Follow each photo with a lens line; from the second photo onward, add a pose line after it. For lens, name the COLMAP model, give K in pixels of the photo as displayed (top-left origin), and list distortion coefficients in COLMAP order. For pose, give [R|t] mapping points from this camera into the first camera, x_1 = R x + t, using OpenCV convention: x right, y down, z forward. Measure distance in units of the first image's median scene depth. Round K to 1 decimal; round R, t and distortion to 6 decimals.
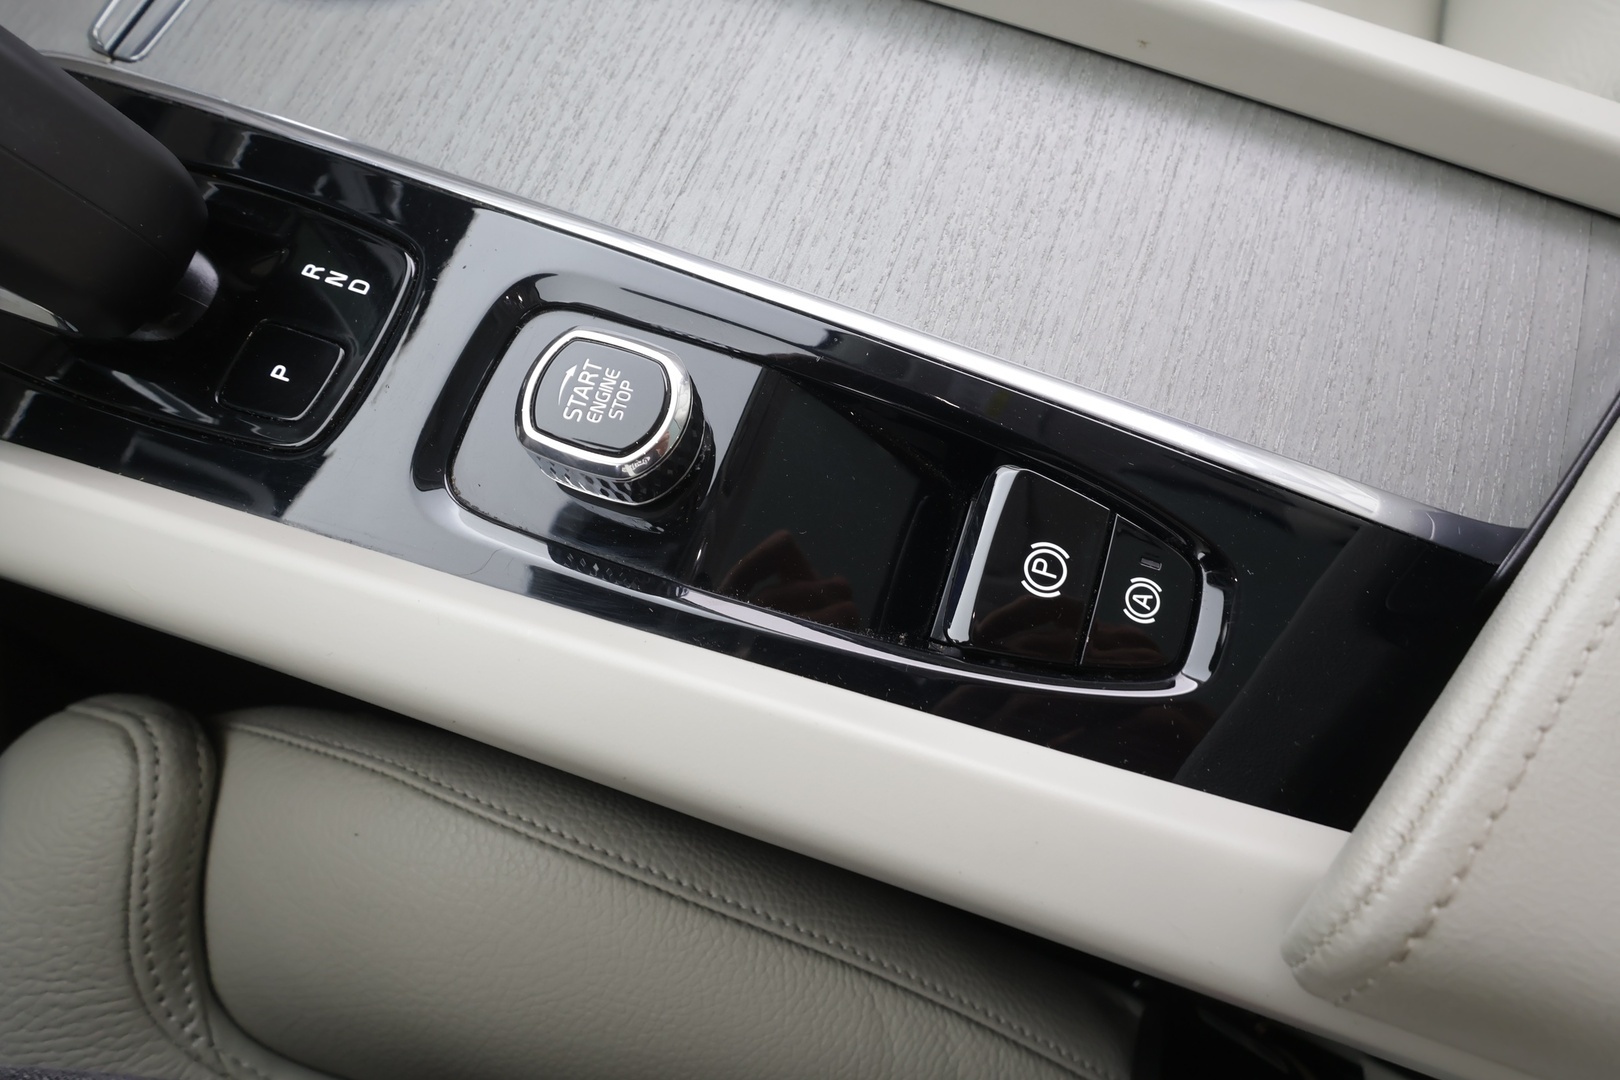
lens RADIAL K [[742.4, 0, 810.0], [0, 742.4, 540.0], [0, 0, 1]] dist [0.001509, 0.001540]
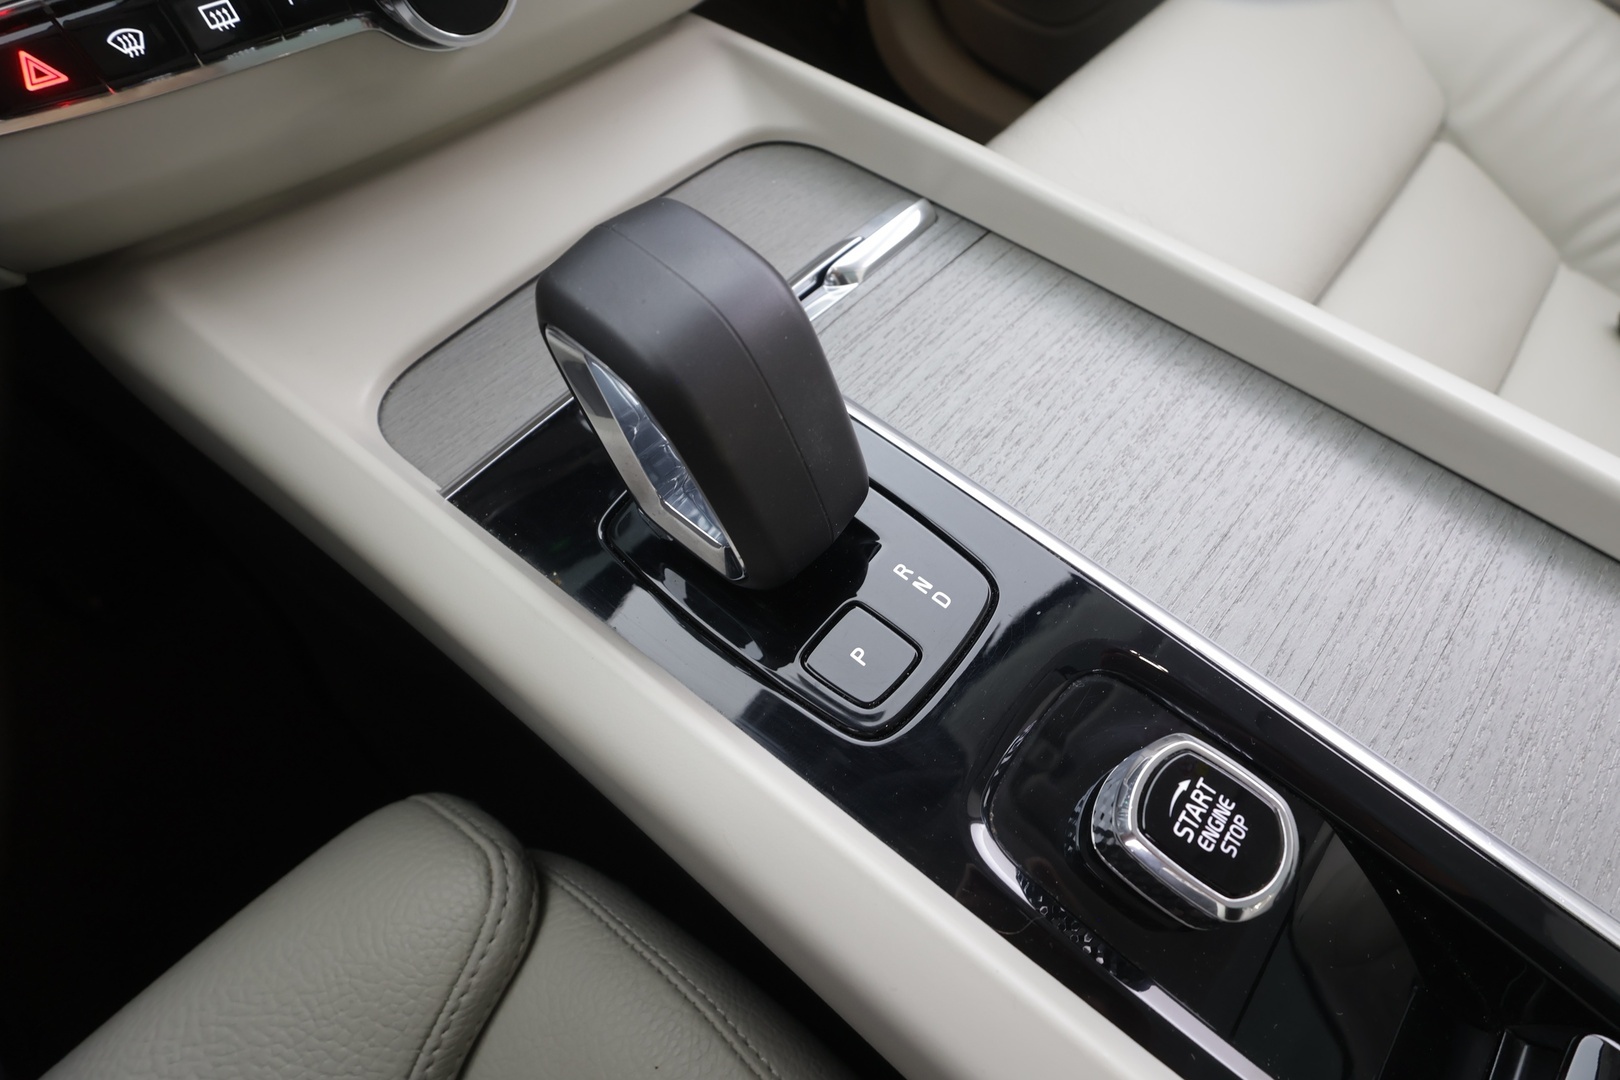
lens RADIAL K [[742.4, 0, 810.0], [0, 742.4, 540.0], [0, 0, 1]] dist [0.001509, 0.001540]
pose [[0.934117, 0.312801, -0.171992, -0.571259], [-0.345177, 0.914313, -0.211859, -0.109385], [0.090985, 0.257269, 0.962047, -0.093773]]
